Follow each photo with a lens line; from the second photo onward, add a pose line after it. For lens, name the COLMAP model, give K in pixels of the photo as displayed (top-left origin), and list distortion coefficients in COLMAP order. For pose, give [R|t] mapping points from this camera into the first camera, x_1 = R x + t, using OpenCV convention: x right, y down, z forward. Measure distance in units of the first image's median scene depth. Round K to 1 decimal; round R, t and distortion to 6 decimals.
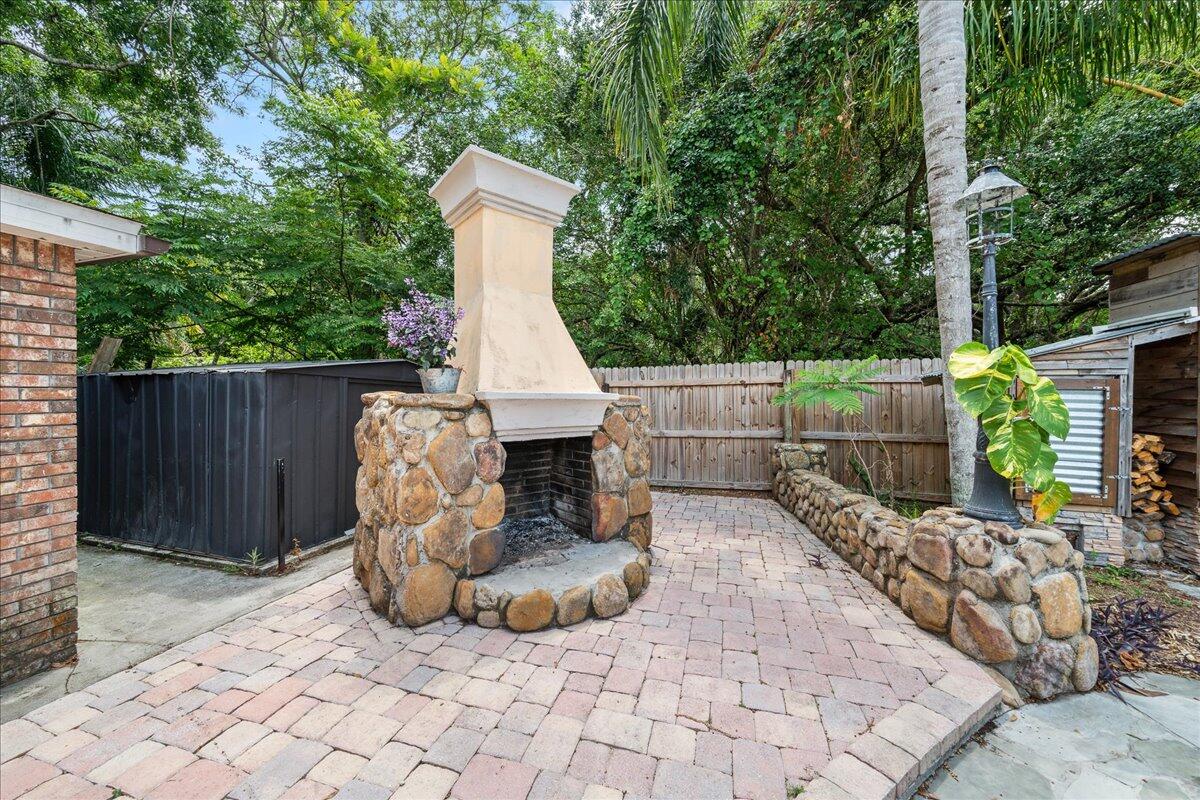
lens RADIAL K [[451.3, 0, 591.1], [0, 451.3, 396.8], [0, 0, 1]] dist [-0.000599, -0.000117]
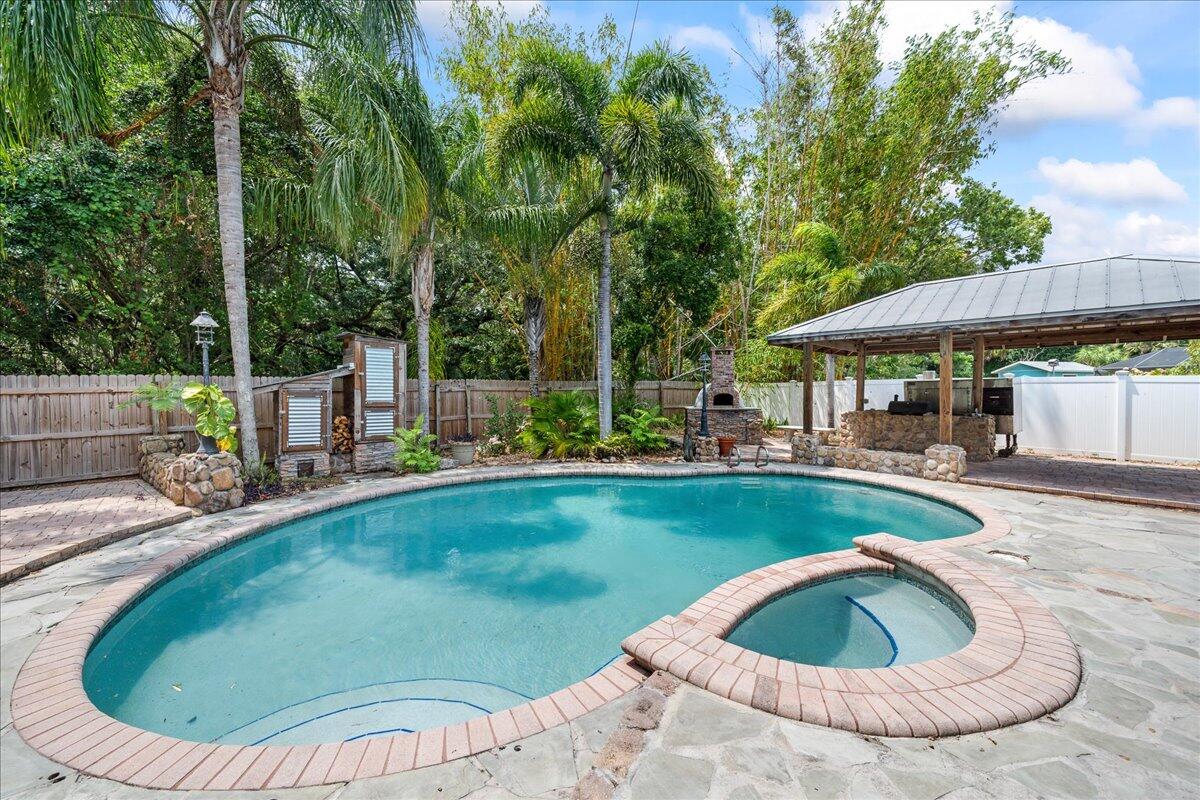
lens RADIAL K [[451.3, 0, 591.1], [0, 451.3, 396.8], [0, 0, 1]] dist [-0.000599, -0.000117]
pose [[0.497129, -0.016970, 0.867511, -0.087460], [0.006495, 0.999854, 0.015836, -0.028536], [-0.867652, -0.002238, 0.497166, -0.807399]]
